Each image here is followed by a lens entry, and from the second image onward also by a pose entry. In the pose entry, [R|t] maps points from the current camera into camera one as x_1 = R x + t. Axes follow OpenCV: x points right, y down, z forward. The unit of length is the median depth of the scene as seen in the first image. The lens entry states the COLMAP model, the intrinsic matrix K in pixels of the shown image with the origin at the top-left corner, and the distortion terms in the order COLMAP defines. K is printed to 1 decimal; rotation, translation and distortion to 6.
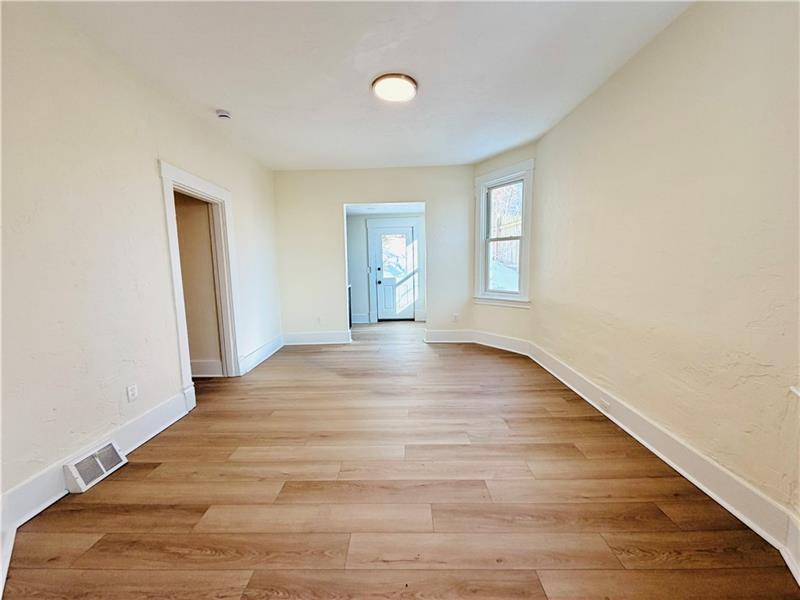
lens RADIAL K [[319.0, 0, 400.2], [0, 319.0, 301.0], [0, 0, 1]] dist [0.000449, 0.000721]
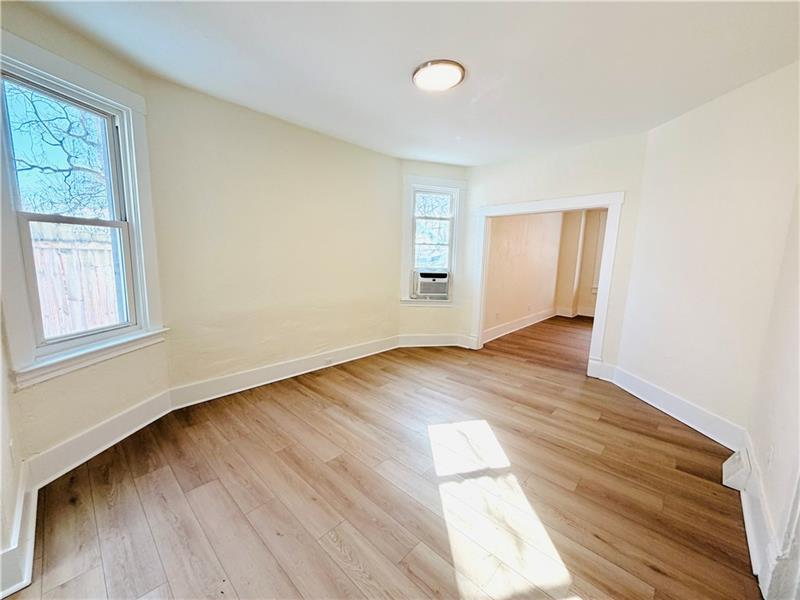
lens RADIAL K [[319.0, 0, 398.8], [0, 319.0, 298.7], [0, 0, 1]] dist [0.000449, 0.000721]
pose [[-0.732605, -0.100517, 0.673192, -0.678867], [0.069494, 0.972821, 0.220883, -0.311225], [-0.677098, 0.208602, -0.705708, 2.091932]]
